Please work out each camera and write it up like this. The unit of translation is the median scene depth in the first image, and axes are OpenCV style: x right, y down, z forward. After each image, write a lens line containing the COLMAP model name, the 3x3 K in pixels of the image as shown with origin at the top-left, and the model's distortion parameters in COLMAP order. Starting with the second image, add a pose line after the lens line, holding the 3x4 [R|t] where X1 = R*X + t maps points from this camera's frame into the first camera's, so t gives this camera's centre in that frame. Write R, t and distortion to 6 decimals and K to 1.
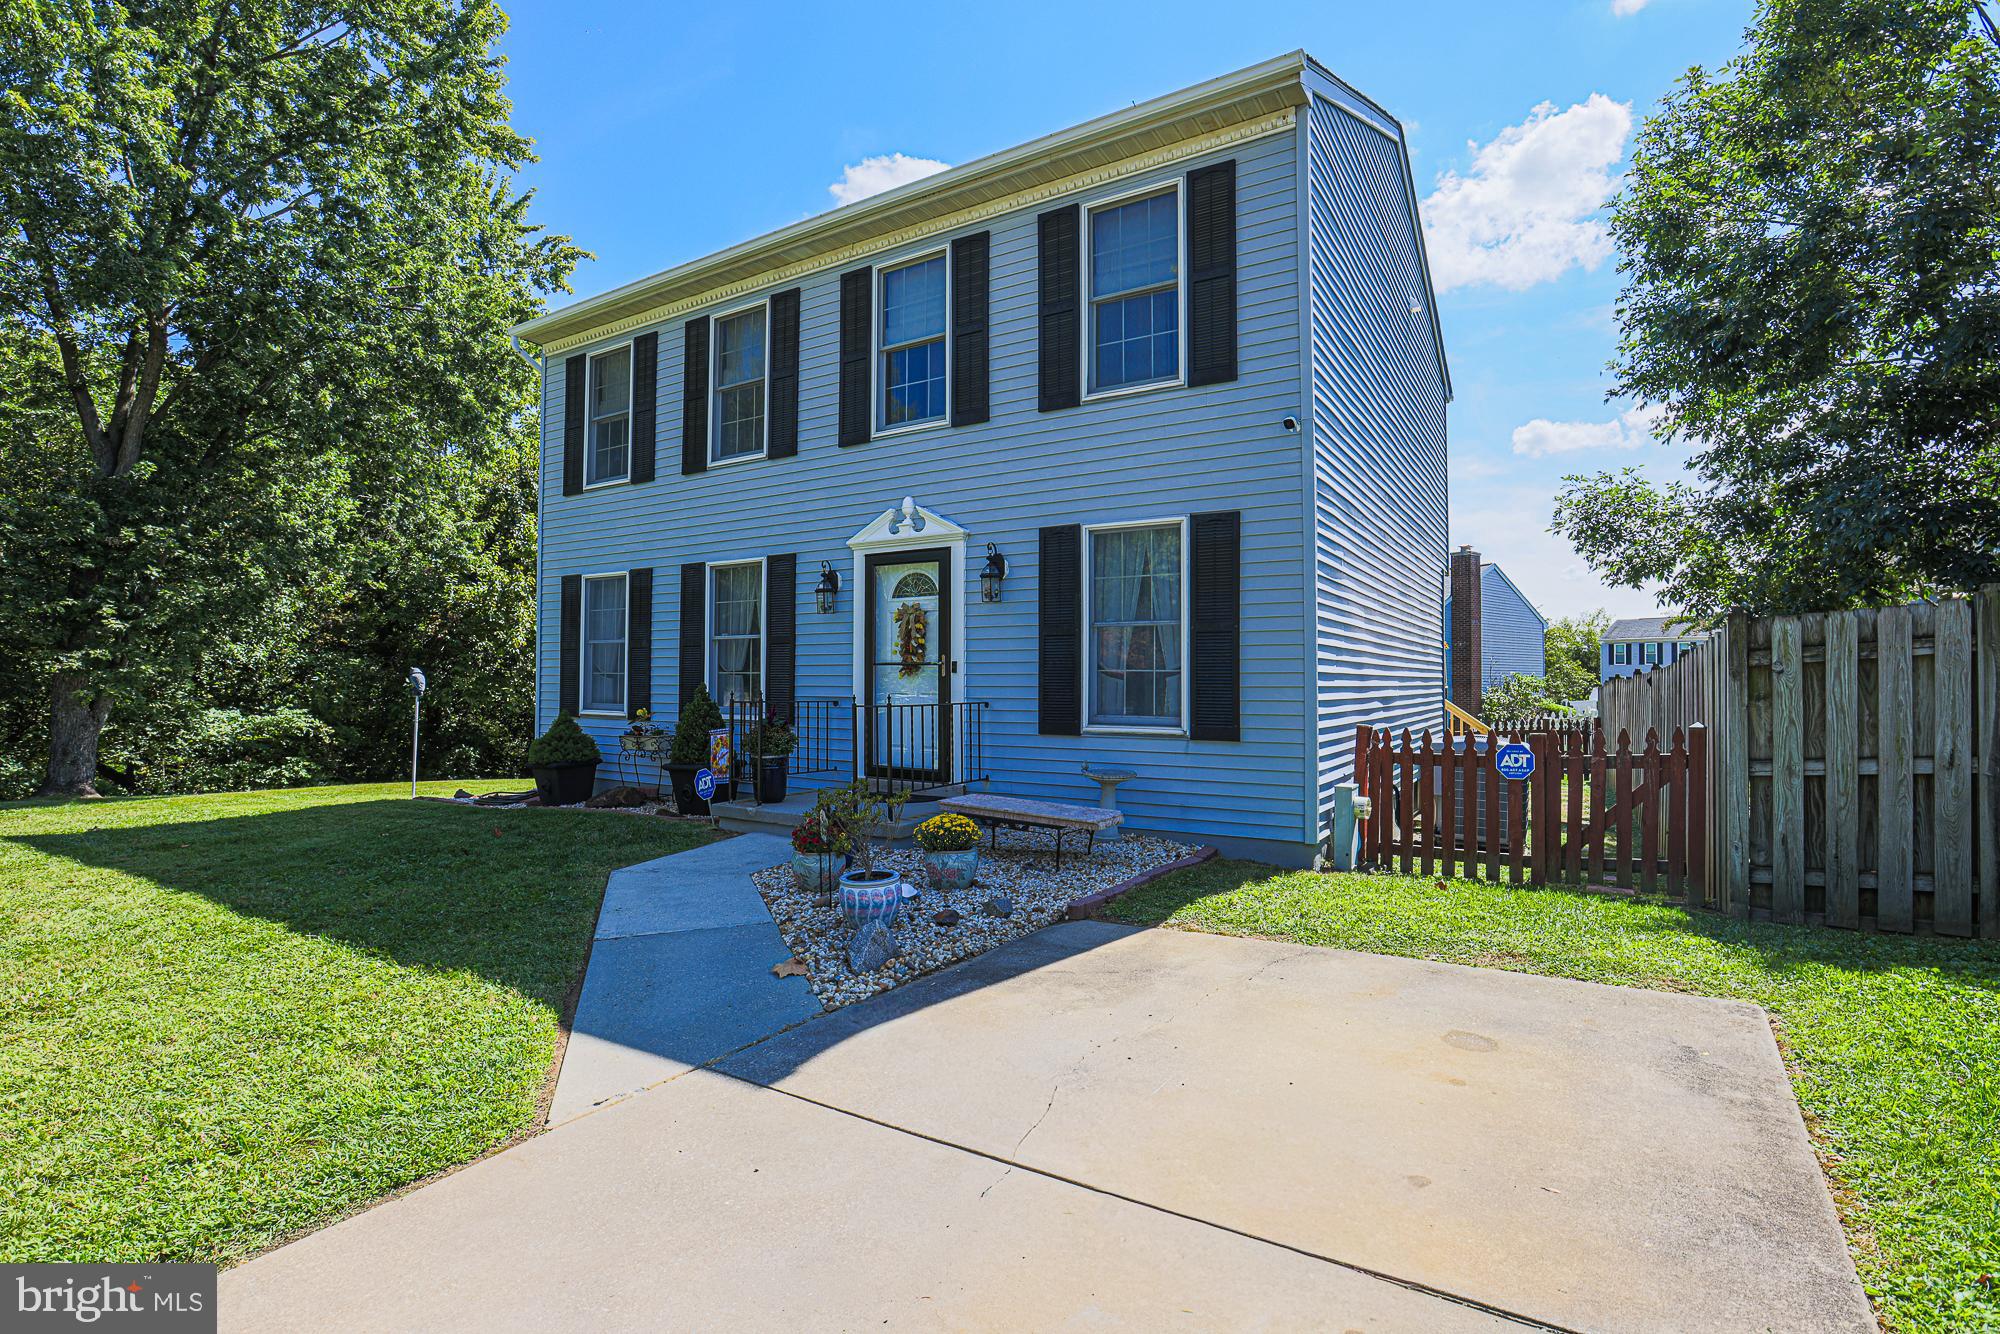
lens RADIAL K [[959.3, 0, 1010.5], [0, 959.3, 654.8], [0, 0, 1]] dist [-0.039606, 0.001665]
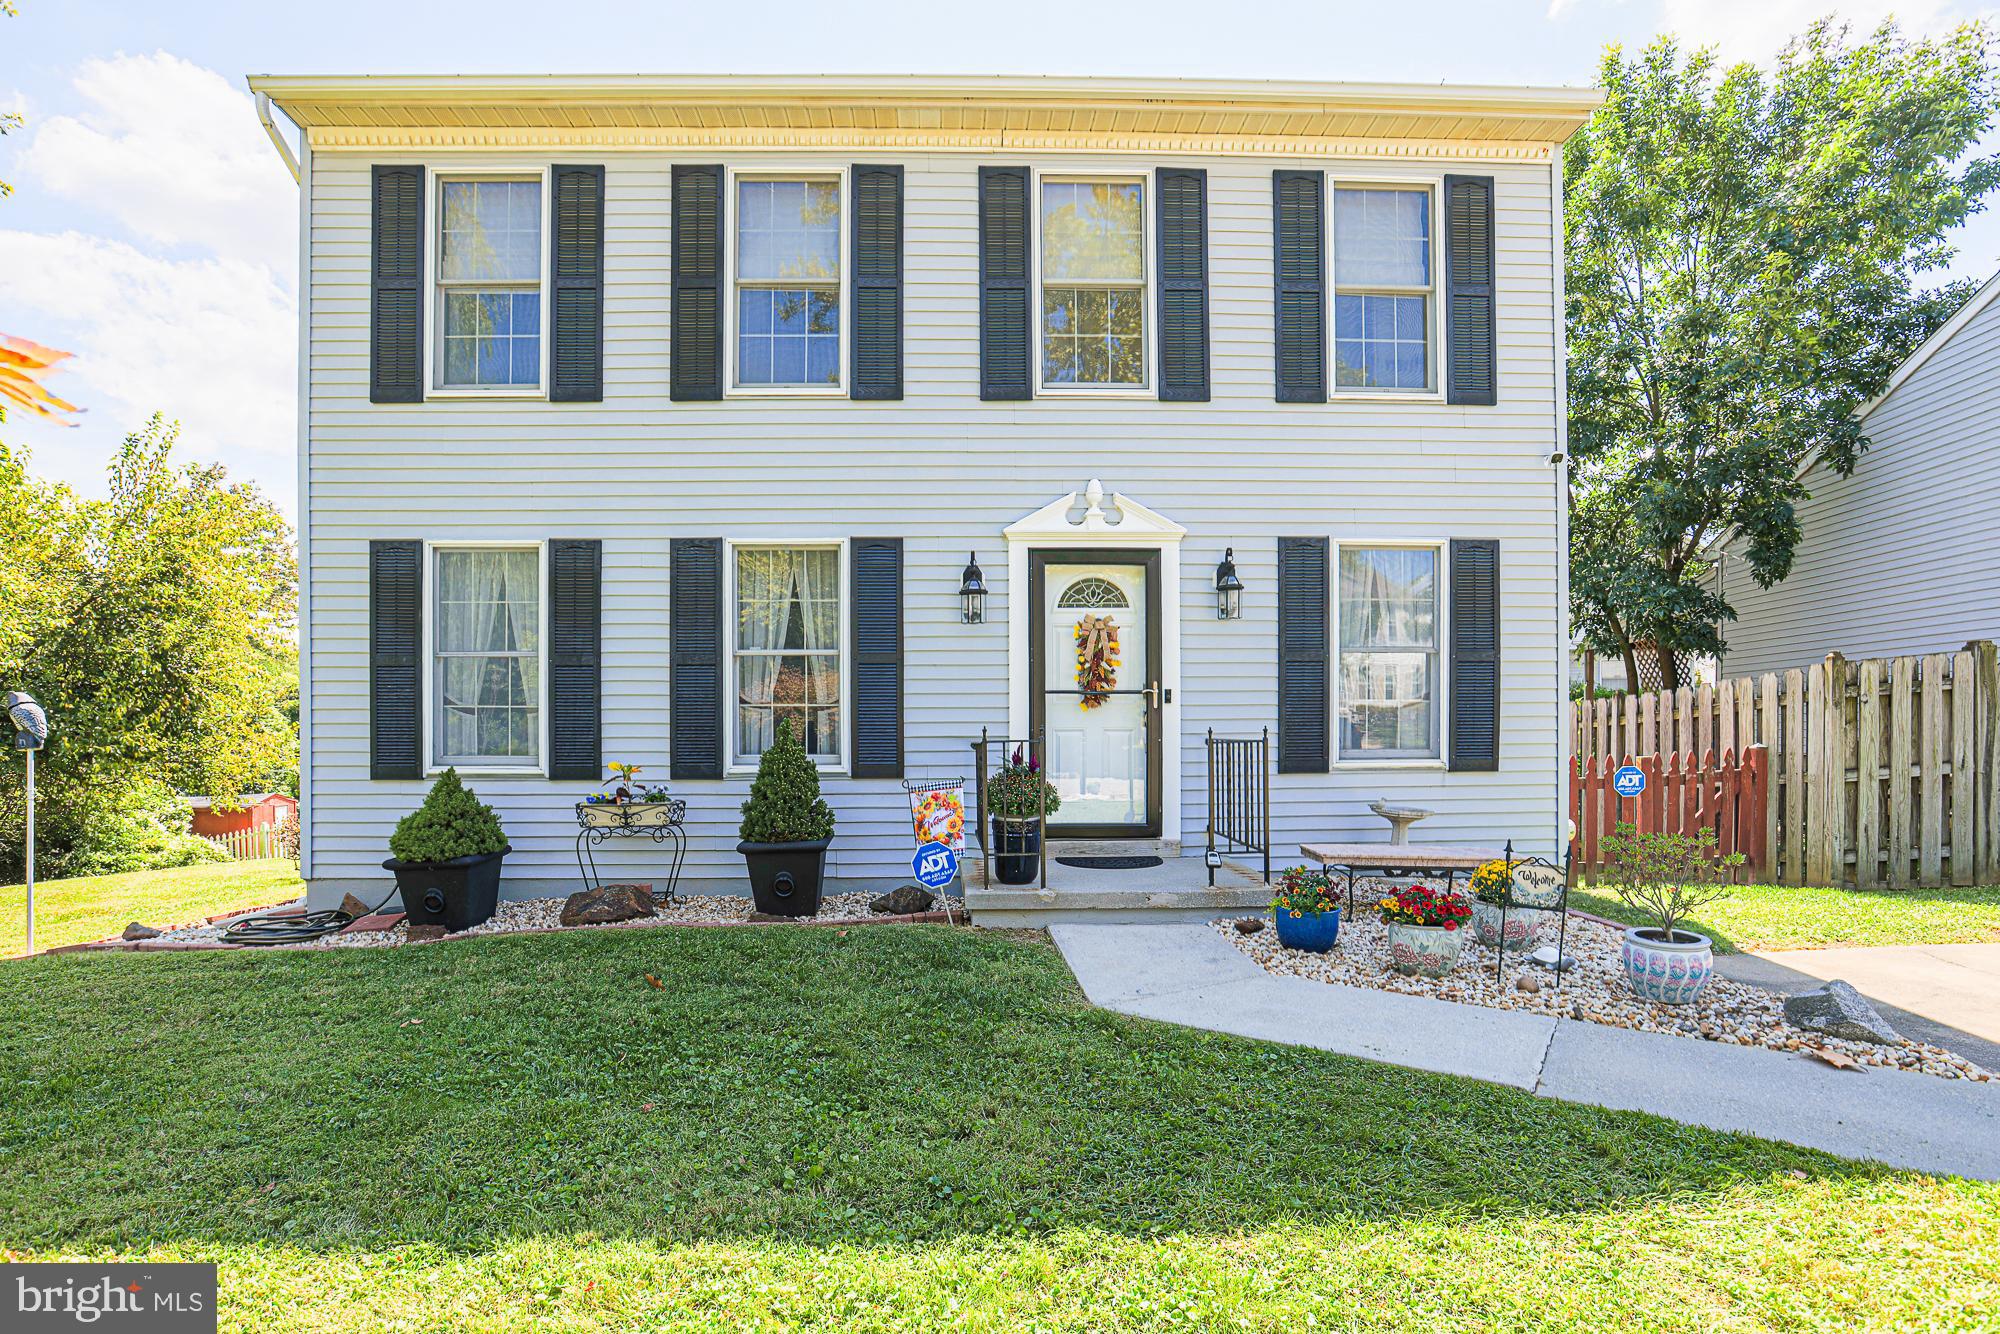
lens RADIAL K [[962.1, 0, 1003.2], [0, 962.1, 715.4], [0, 0, 1]] dist [-0.030406, 0.000276]
pose [[0.829763, -0.006915, 0.558073, -0.594306], [-0.007972, 0.999674, 0.024239, 0.009809], [-0.558059, -0.024562, 0.829438, 0.374574]]
